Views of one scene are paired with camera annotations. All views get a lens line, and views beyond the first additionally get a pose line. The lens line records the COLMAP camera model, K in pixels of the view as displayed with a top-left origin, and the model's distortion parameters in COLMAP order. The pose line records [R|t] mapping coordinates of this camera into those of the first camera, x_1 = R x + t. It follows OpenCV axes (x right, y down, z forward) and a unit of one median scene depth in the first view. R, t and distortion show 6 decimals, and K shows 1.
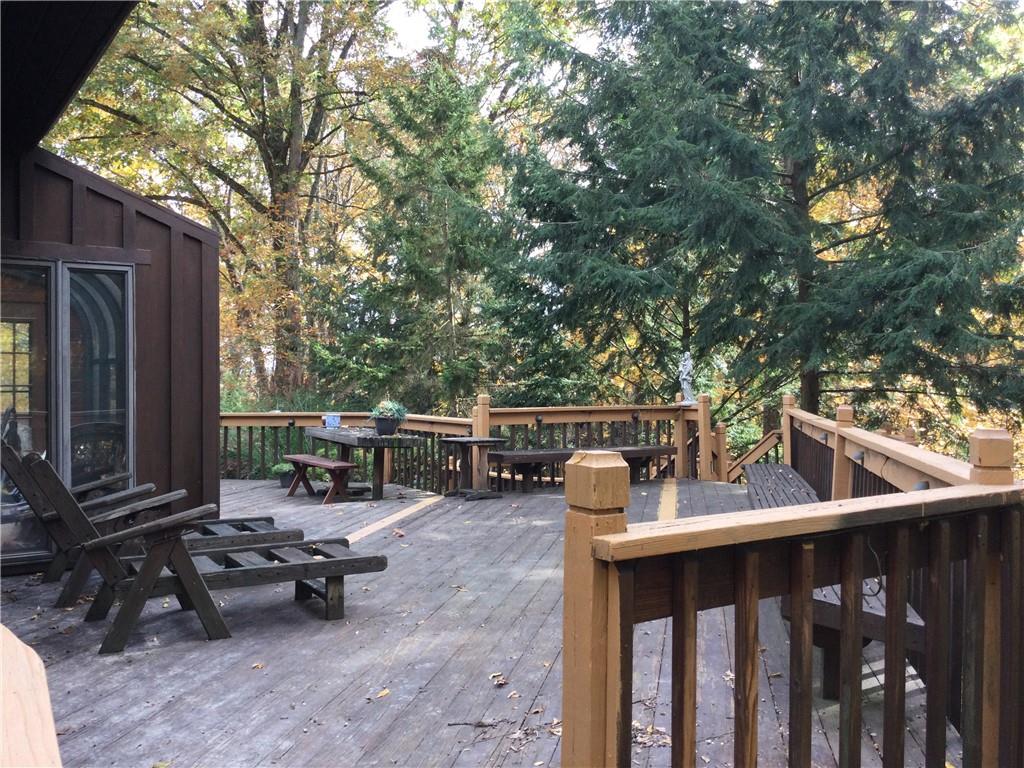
lens RADIAL K [[917.5, 0, 515.5], [0, 917.5, 372.9], [0, 0, 1]] dist [0.096058, -0.153046]
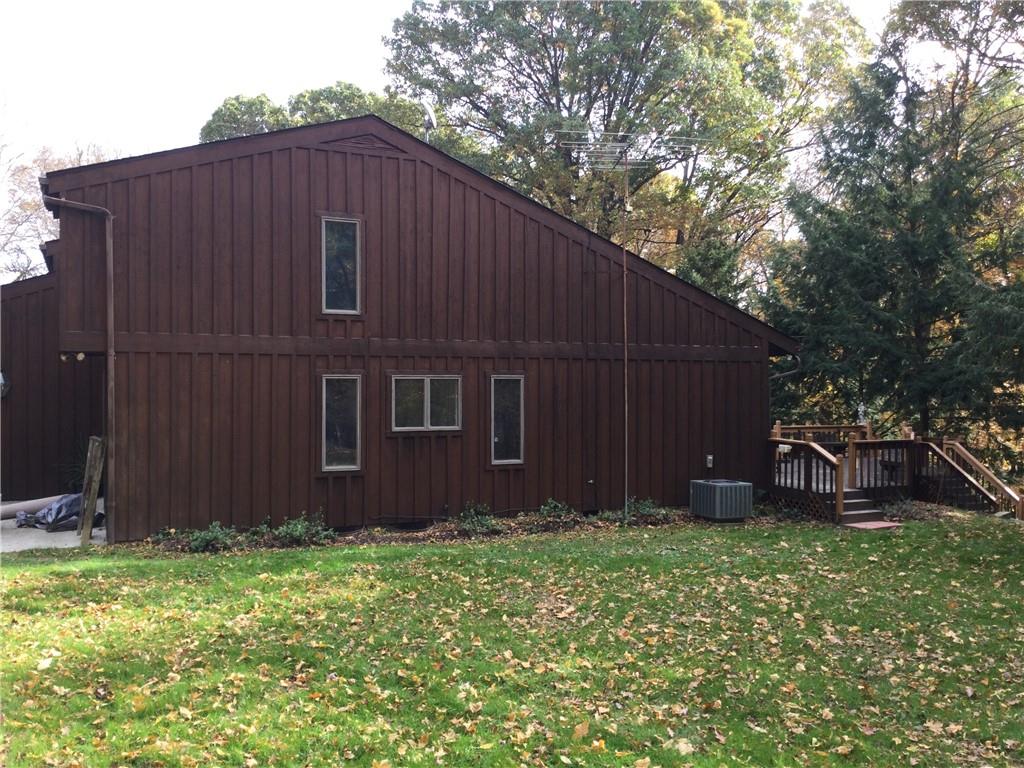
lens RADIAL K [[917.5, 0, 515.5], [0, 917.5, 372.9], [0, 0, 1]] dist [0.096058, -0.153046]
pose [[0.984271, -0.006665, -0.176539, -0.210359], [0.003574, 0.999835, -0.017823, -0.046618], [0.176629, 0.016912, 0.984132, -1.183125]]
